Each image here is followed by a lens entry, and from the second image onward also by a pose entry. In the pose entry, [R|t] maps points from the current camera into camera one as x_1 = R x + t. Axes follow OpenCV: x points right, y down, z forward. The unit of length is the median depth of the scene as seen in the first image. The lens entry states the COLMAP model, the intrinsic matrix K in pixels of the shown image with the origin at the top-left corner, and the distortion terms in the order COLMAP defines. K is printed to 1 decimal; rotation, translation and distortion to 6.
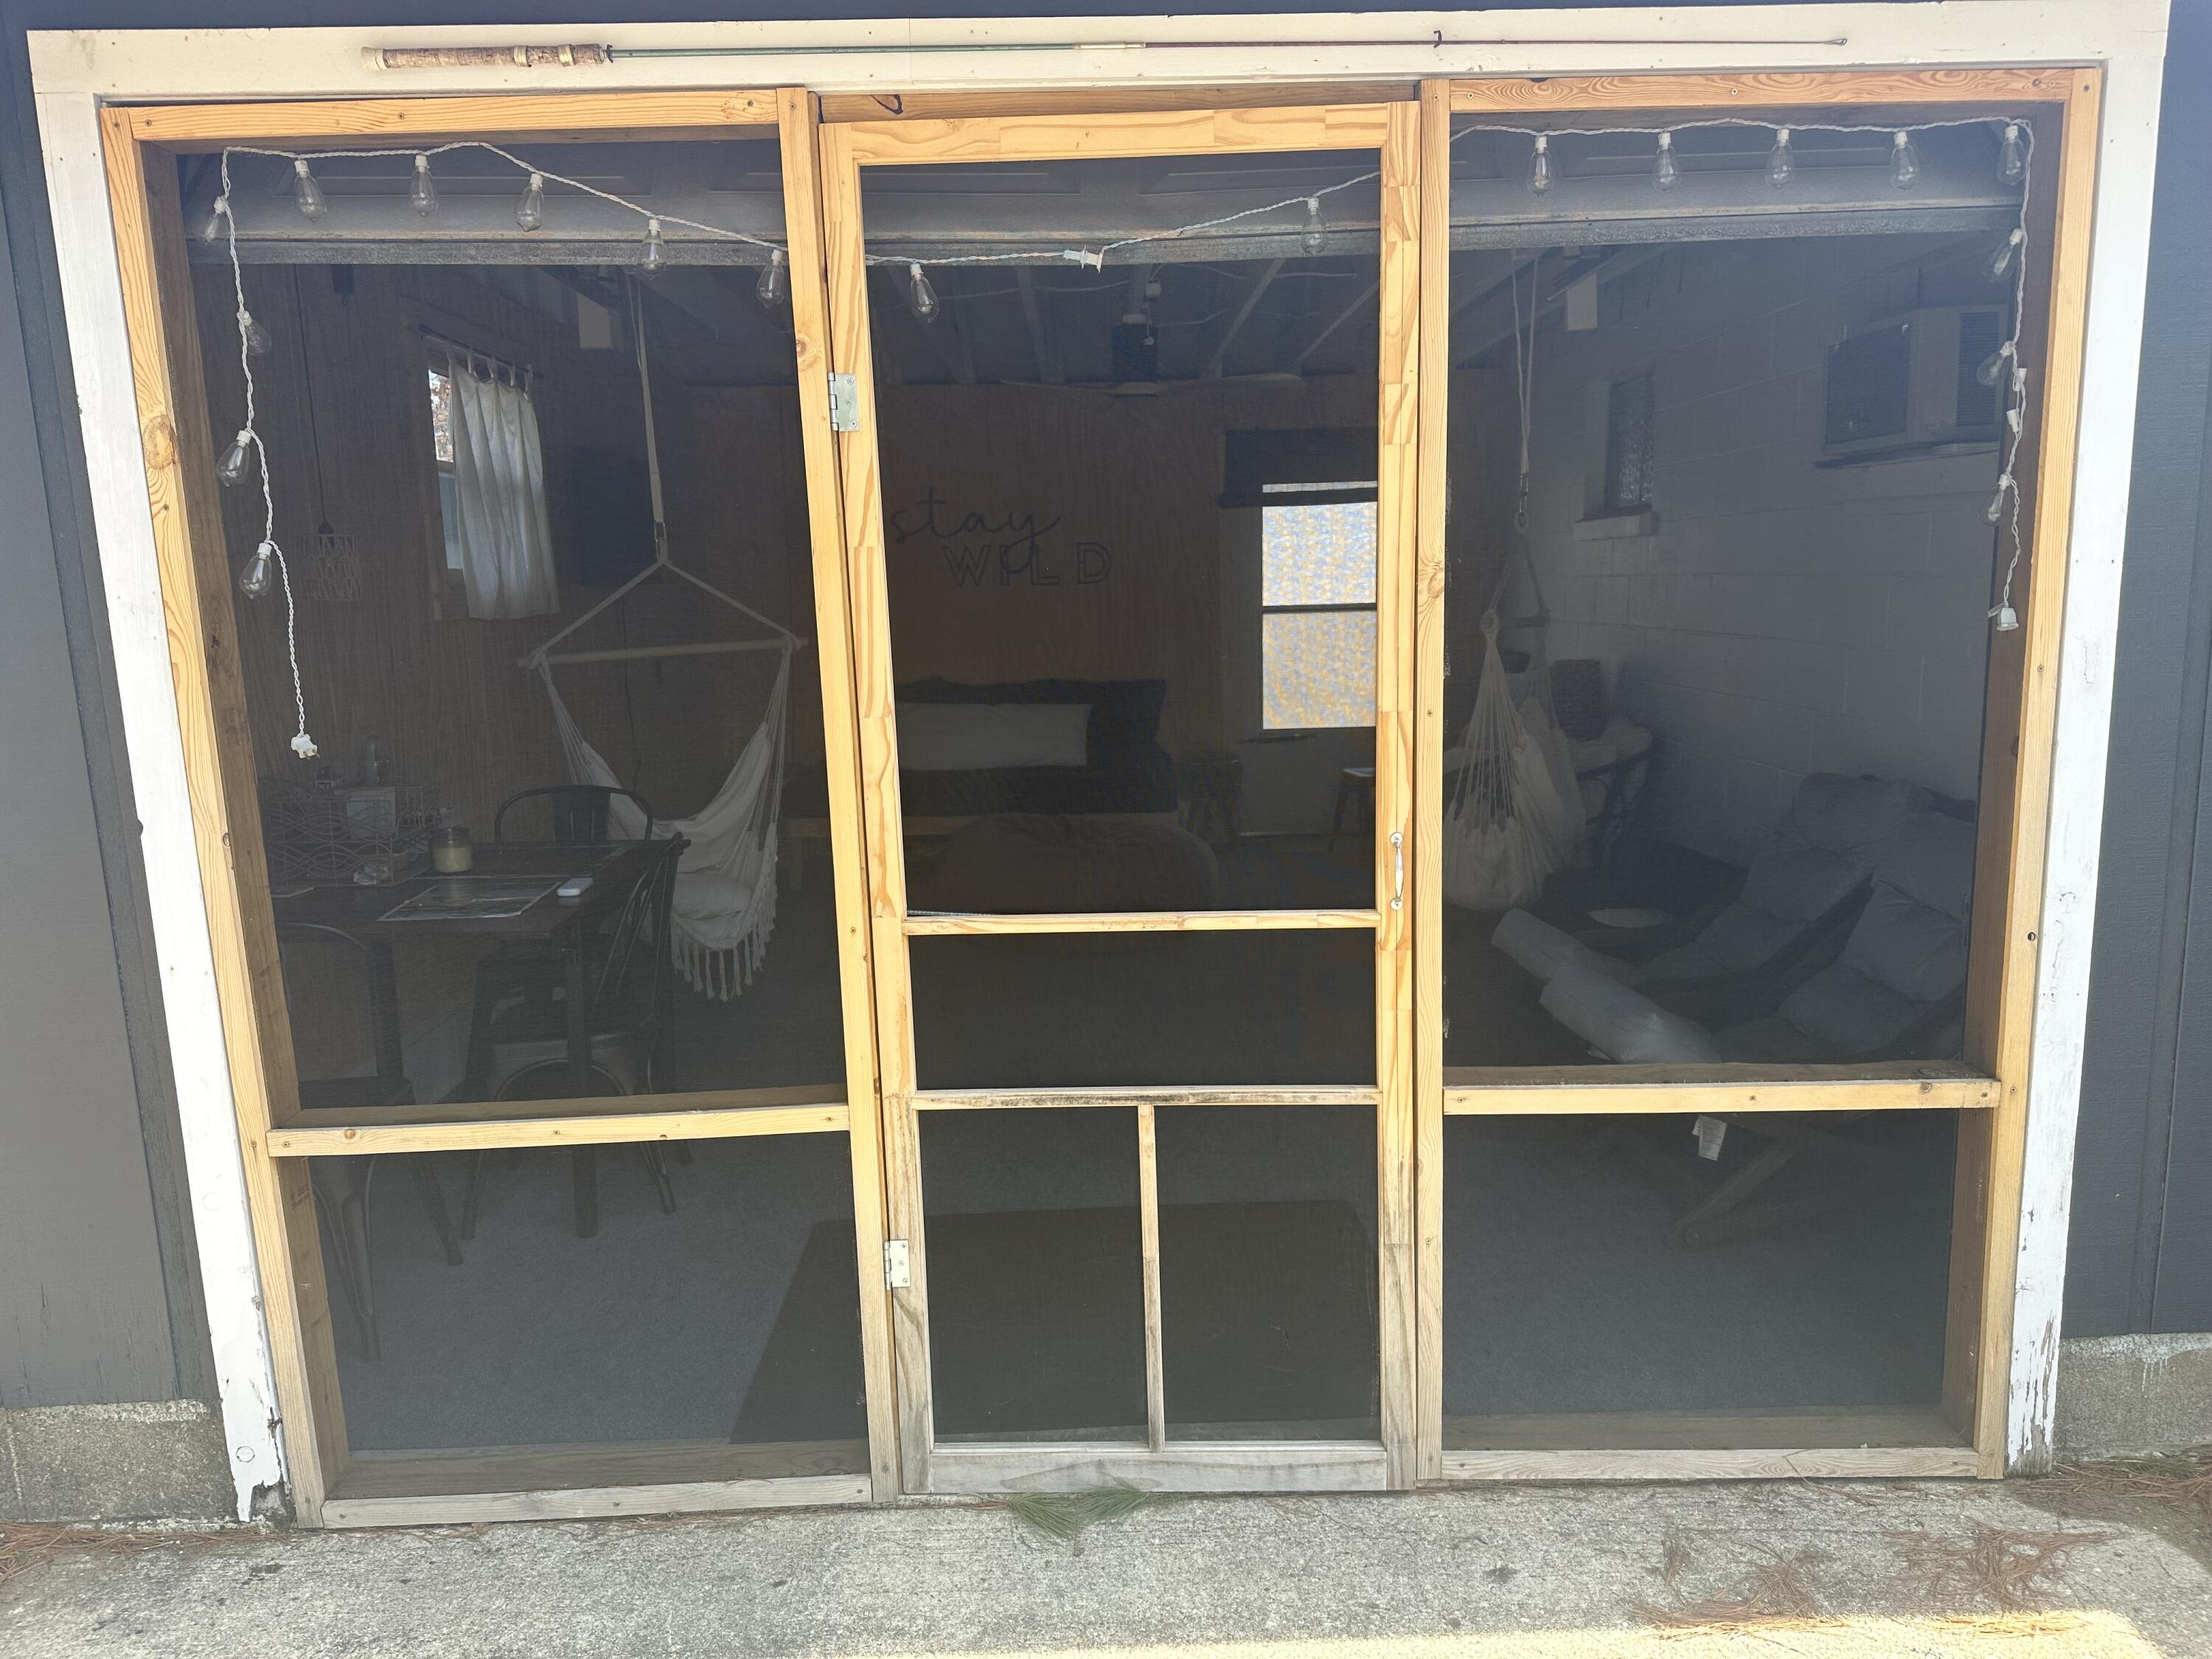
lens RADIAL K [[1552.3, 0, 1114.3], [0, 1552.3, 840.1], [0, 0, 1]] dist [0.069822, -0.080271]
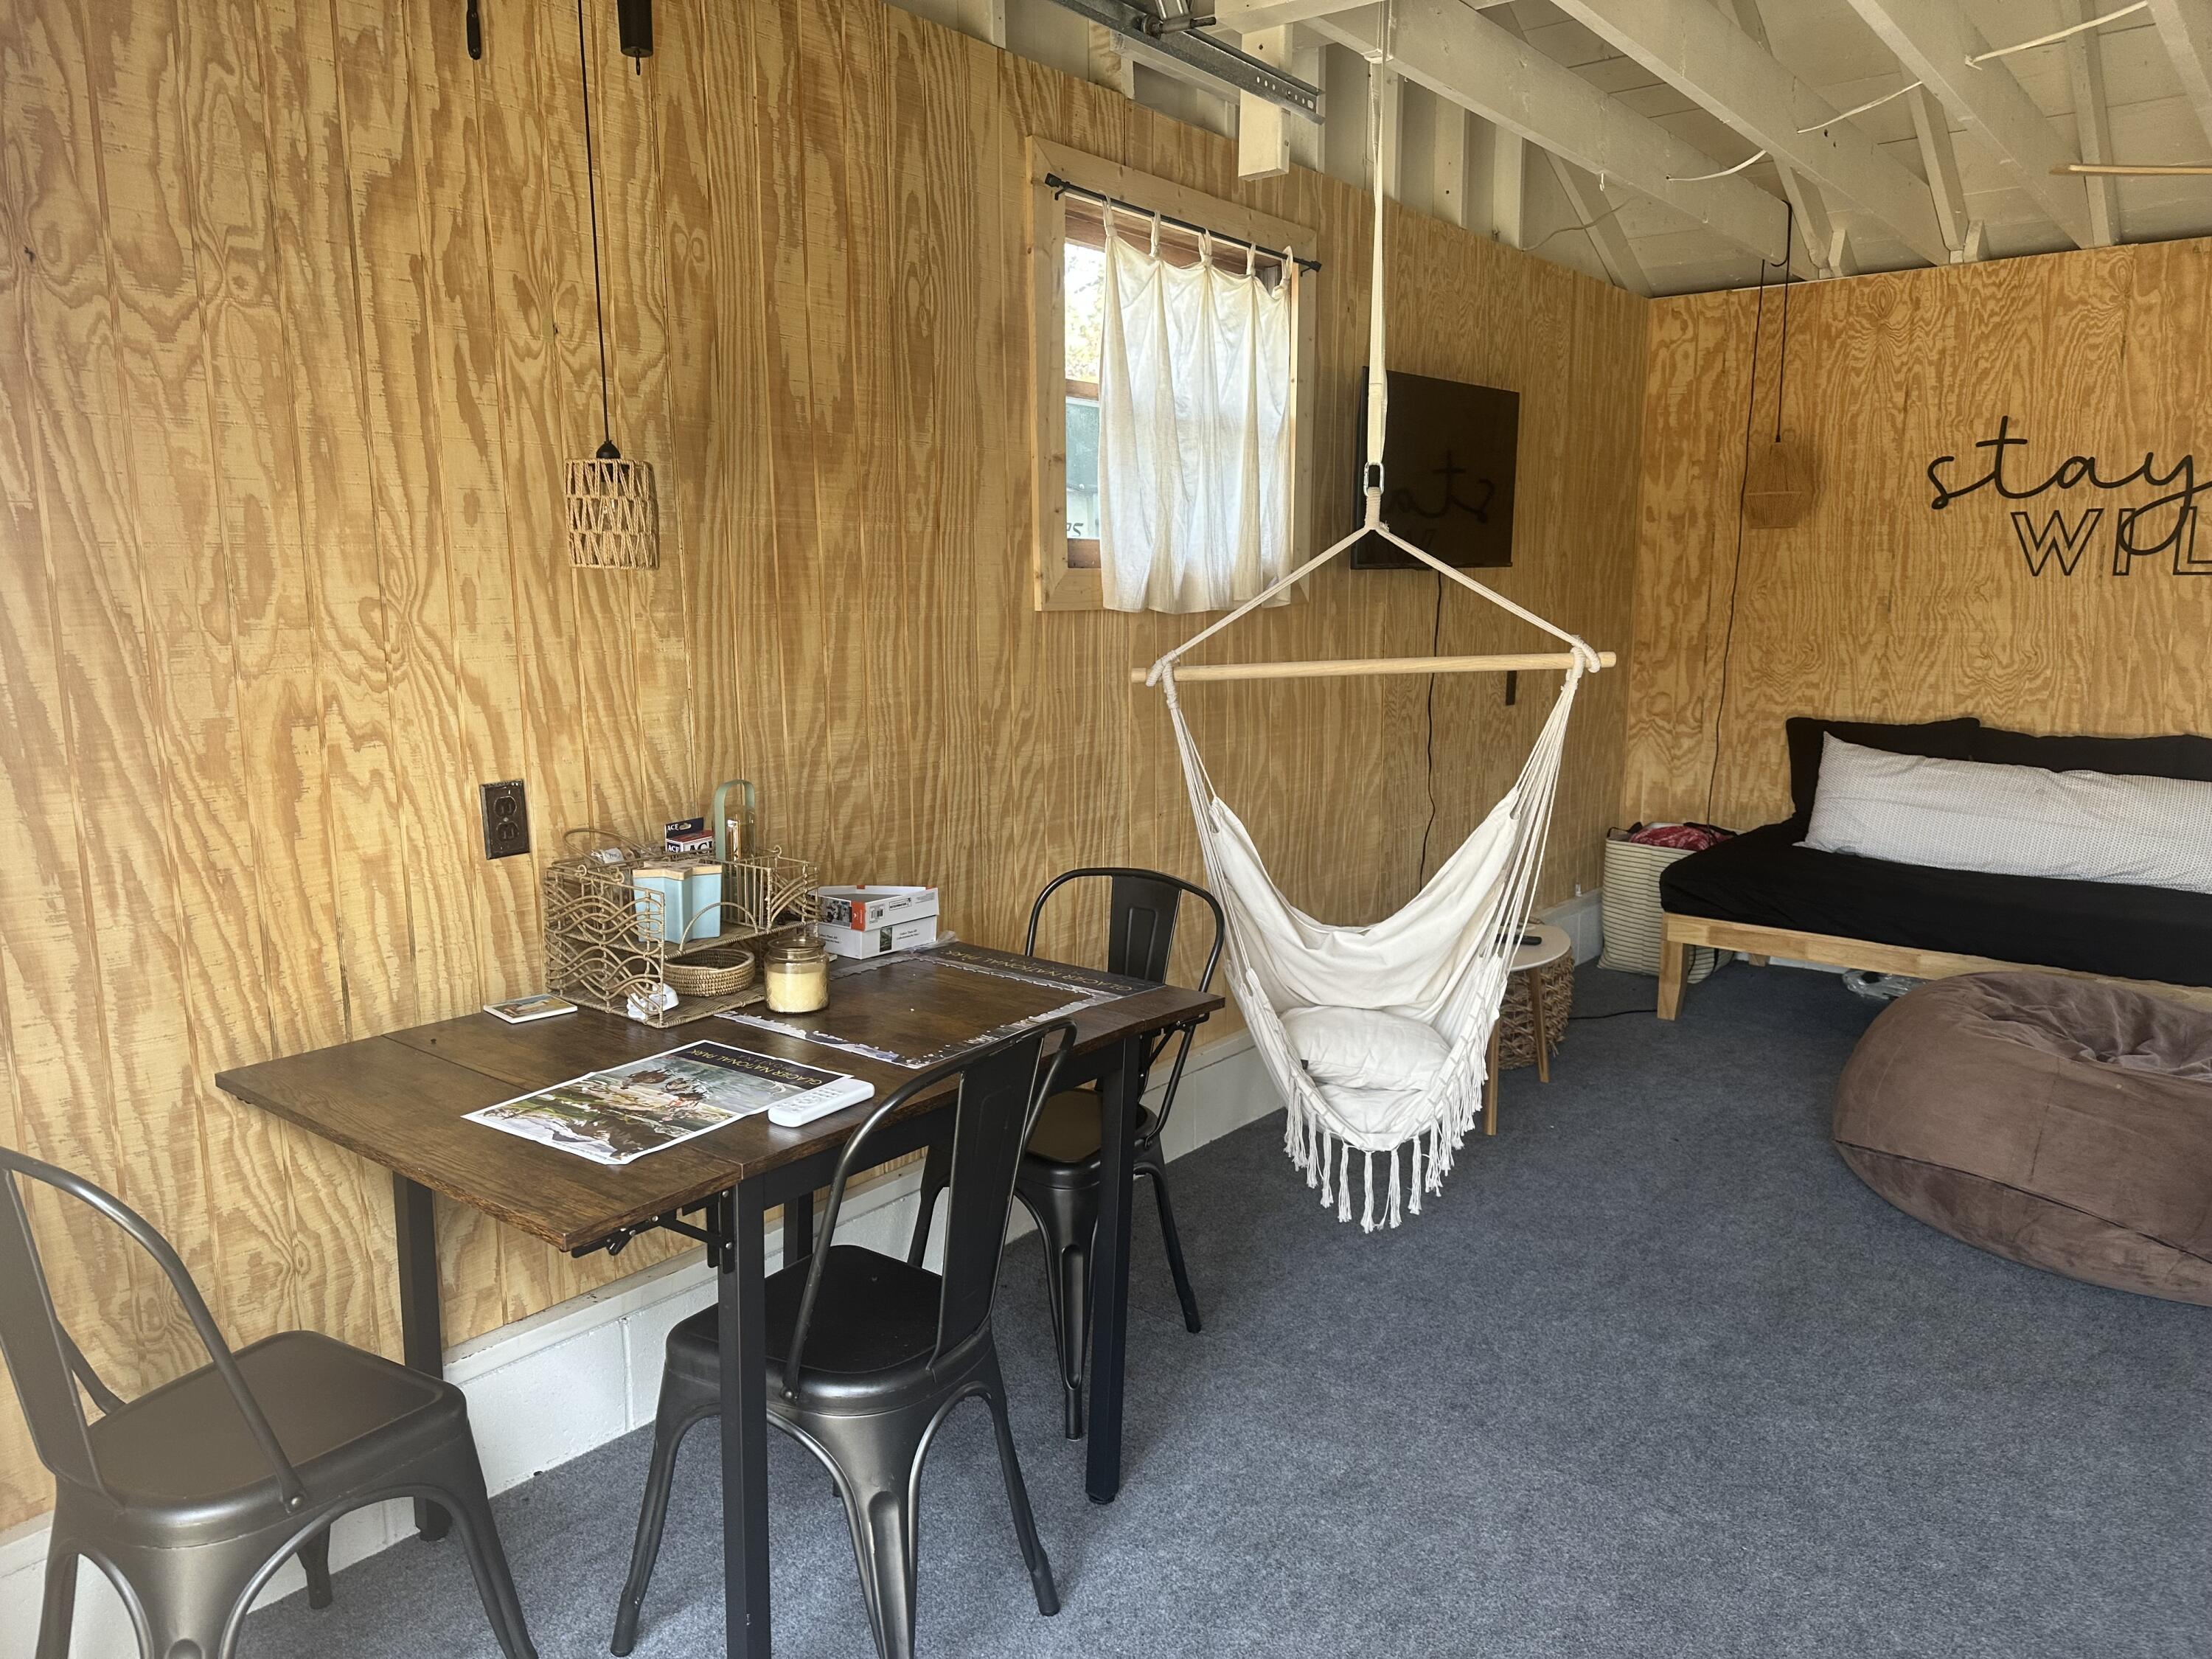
lens RADIAL K [[1532.6, 0, 1097.3], [0, 1532.6, 854.7], [0, 0, 1]] dist [0.063191, -0.069586]
pose [[0.757876, 0.127622, -0.639795, 0.039832], [-0.119760, 0.991230, 0.055861, -0.061649], [0.641313, 0.034286, 0.766513, 0.414328]]
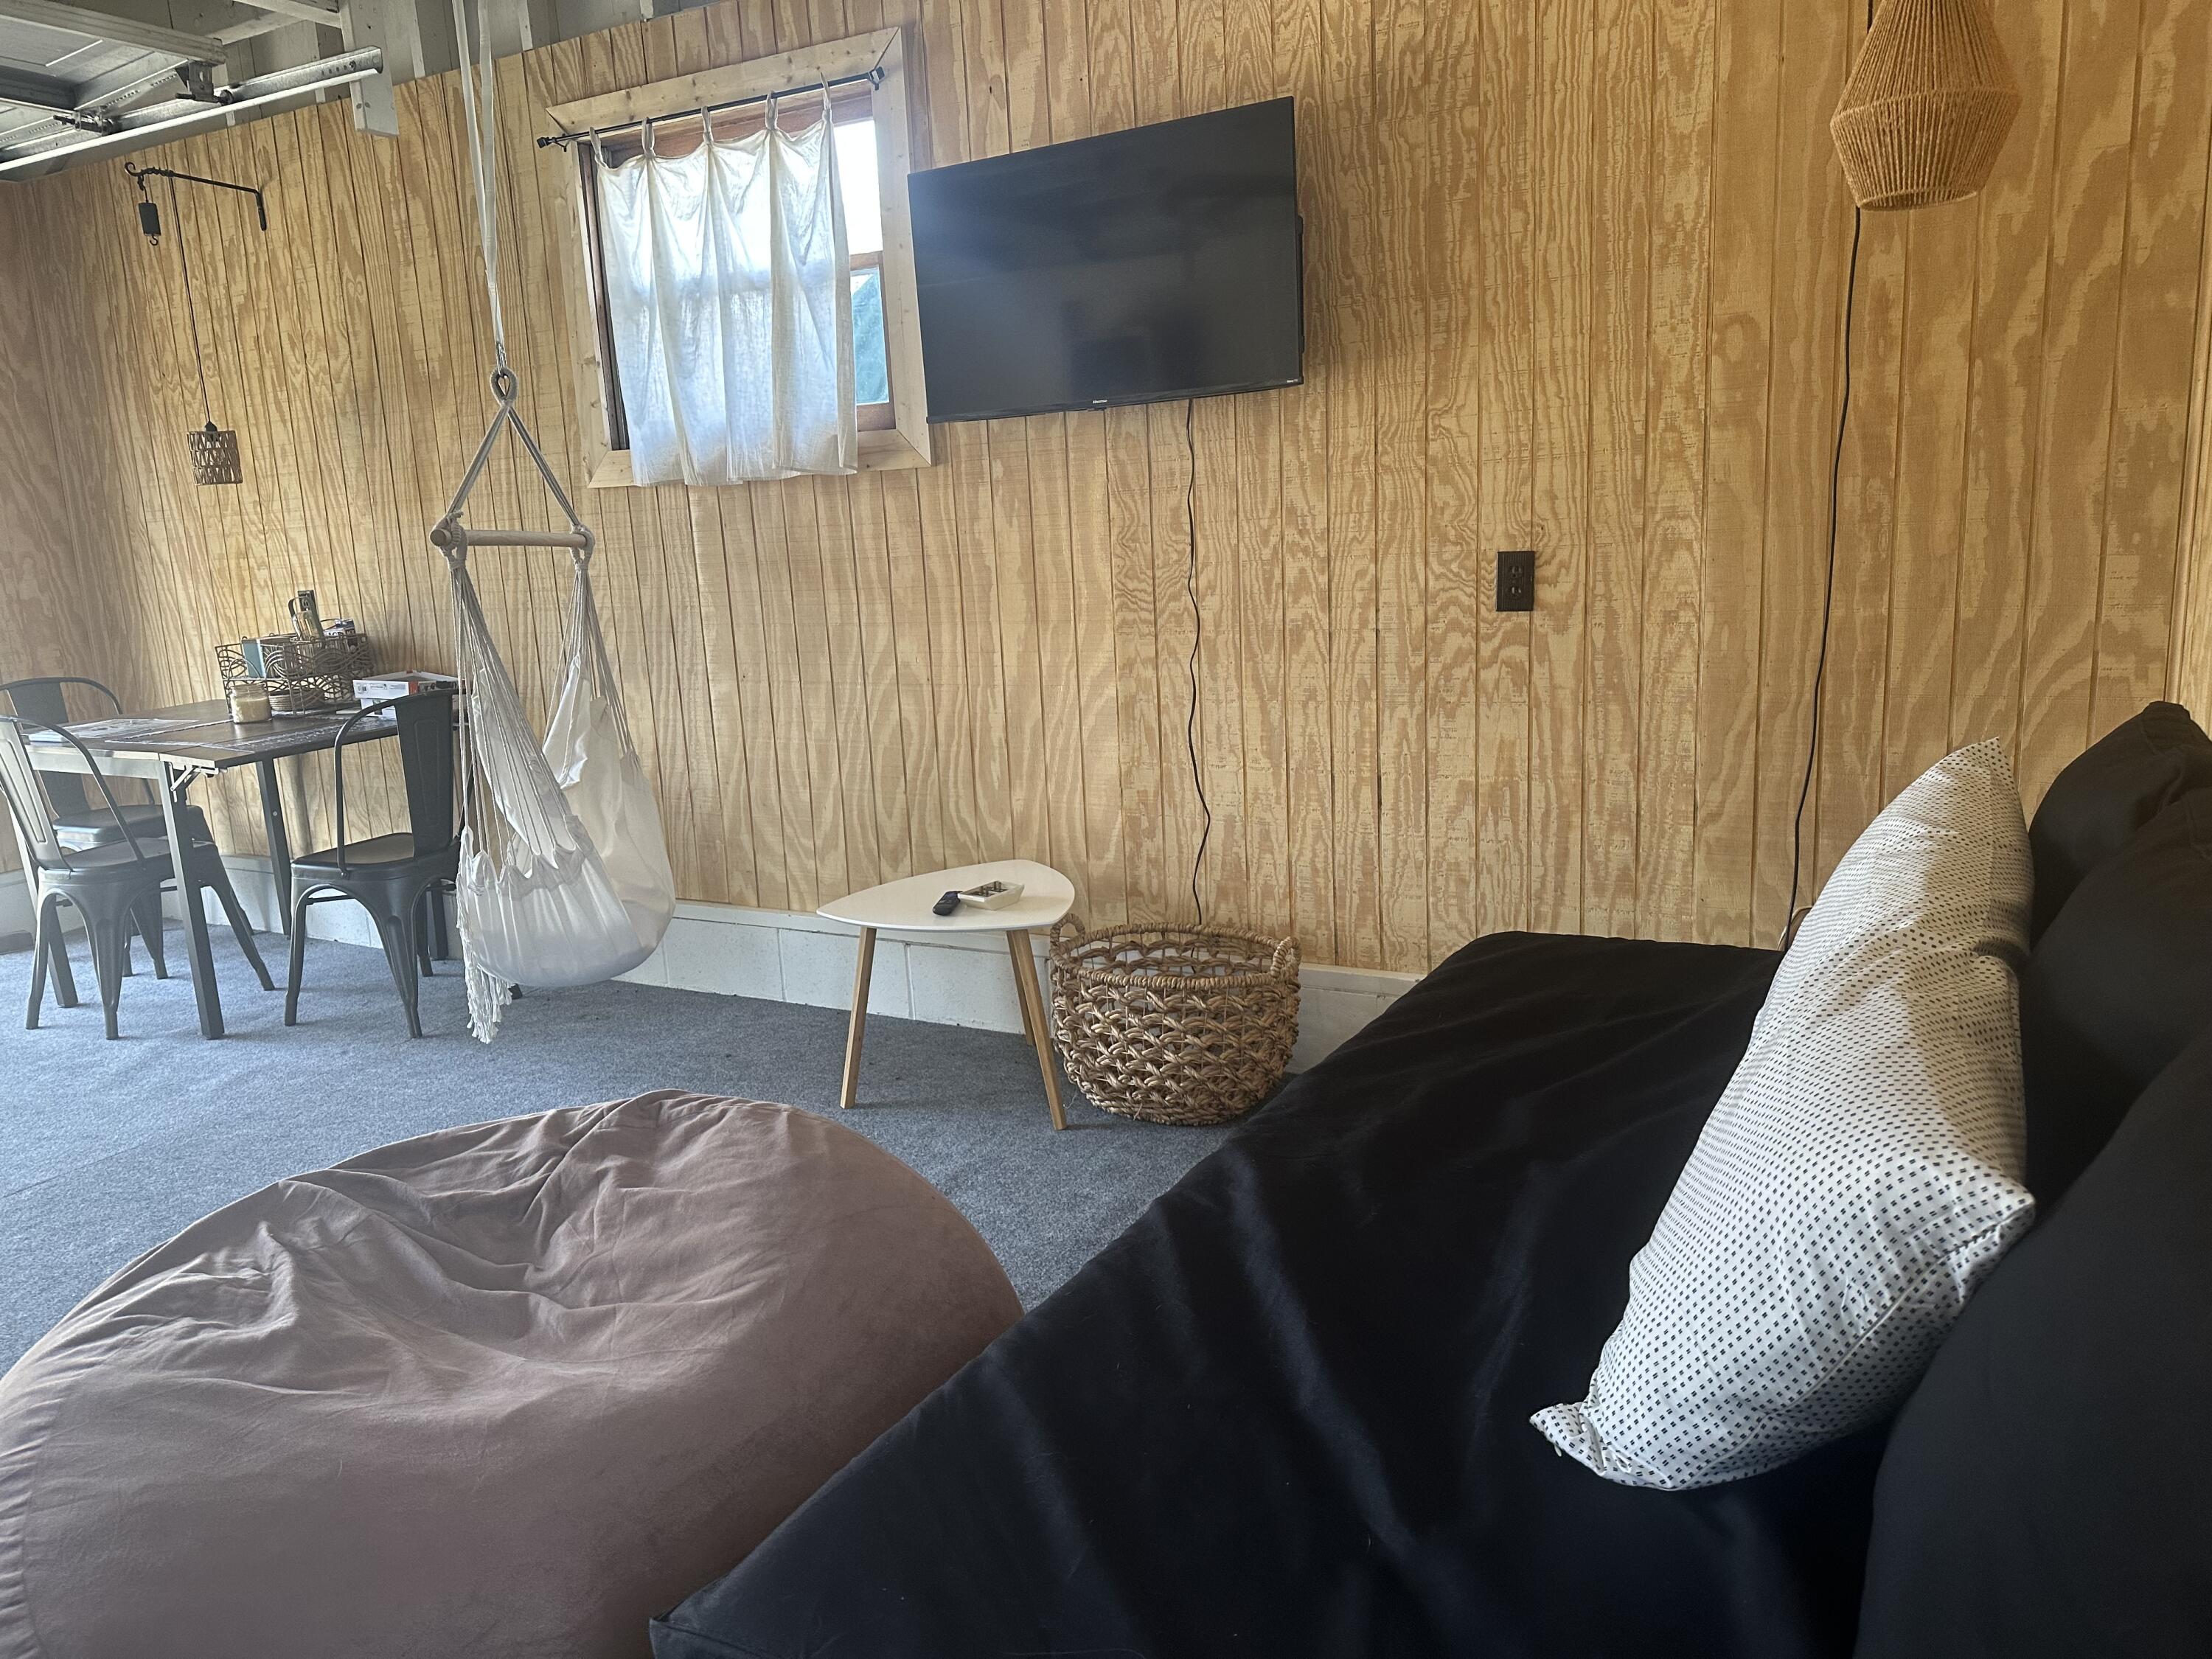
lens RADIAL K [[1552.3, 0, 1114.3], [0, 1552.3, 840.1], [0, 0, 1]] dist [0.069822, -0.080271]
pose [[-0.506940, 0.211408, -0.835654, 0.173401], [-0.090358, 0.951084, 0.295424, -0.209745], [0.857232, 0.225270, -0.463040, 1.491843]]
